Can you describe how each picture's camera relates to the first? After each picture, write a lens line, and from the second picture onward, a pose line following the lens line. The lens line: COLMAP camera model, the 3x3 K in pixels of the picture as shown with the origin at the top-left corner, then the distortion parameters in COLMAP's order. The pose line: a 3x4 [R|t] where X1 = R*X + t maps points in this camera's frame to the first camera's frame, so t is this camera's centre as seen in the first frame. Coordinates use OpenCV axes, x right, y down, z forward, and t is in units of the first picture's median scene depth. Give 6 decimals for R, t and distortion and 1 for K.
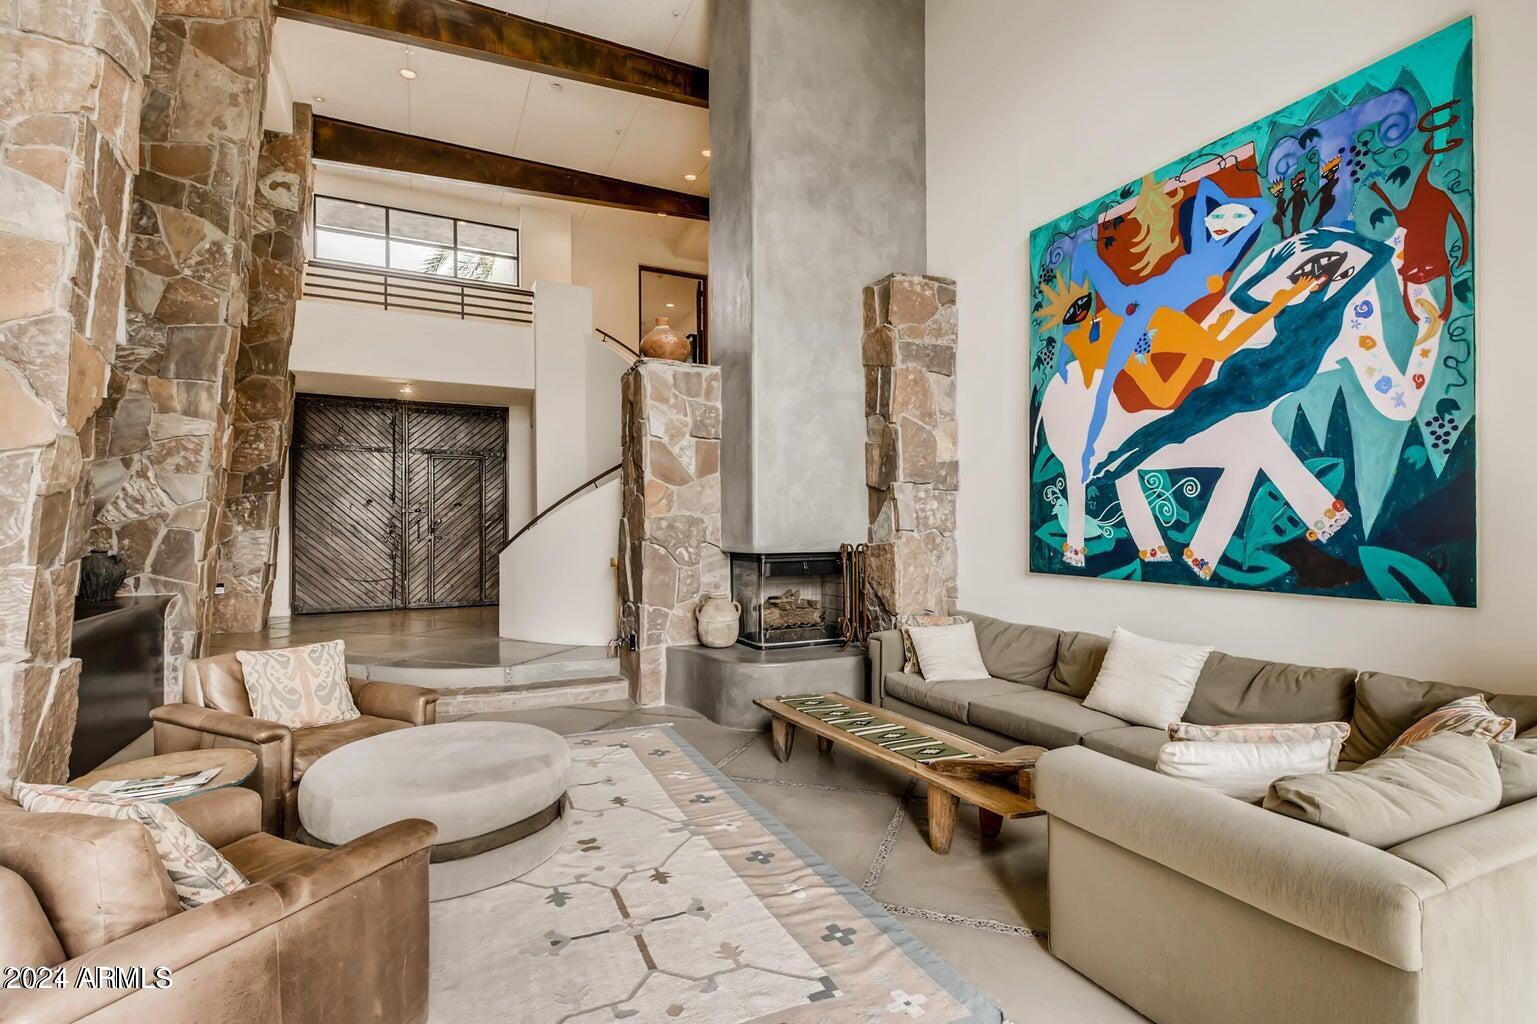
lens RADIAL K [[728.7, 0, 764.3], [0, 728.7, 516.1], [0, 0, 1]] dist [0.010821, -0.002318]
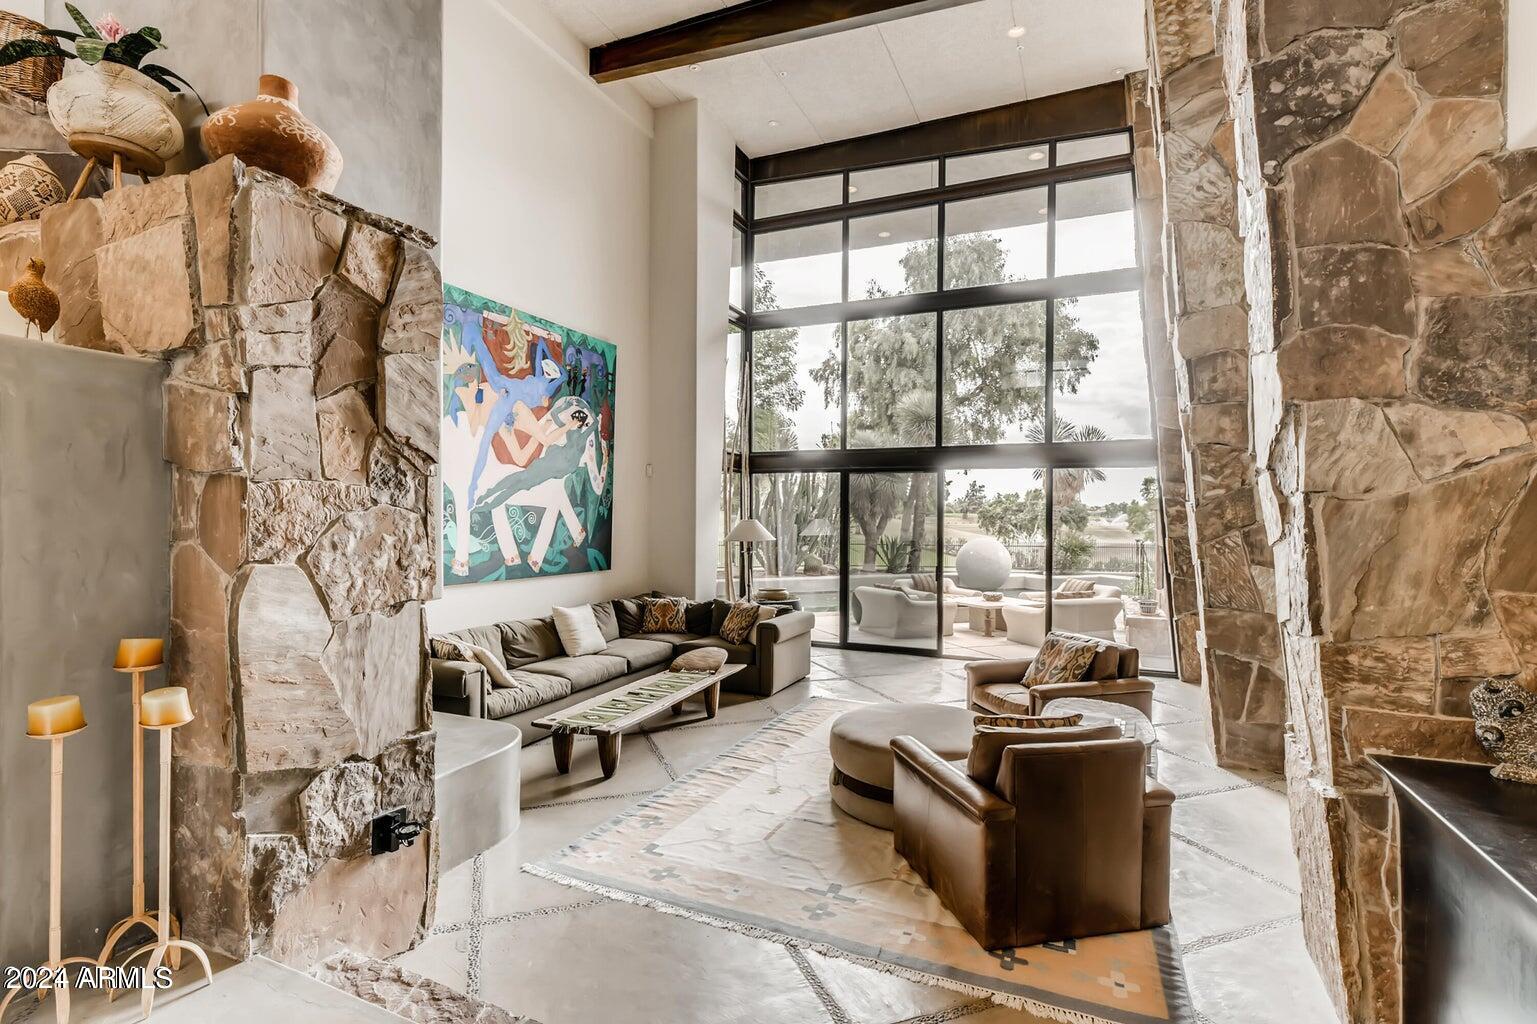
lens RADIAL K [[728.7, 0, 763.0], [0, 728.7, 520.1], [0, 0, 1]] dist [0.010821, -0.002318]
pose [[-0.647259, -0.007291, 0.762235, -1.019722], [-0.016537, 0.999853, -0.004478, -0.036156], [-0.762091, -0.015503, -0.647284, 1.684186]]
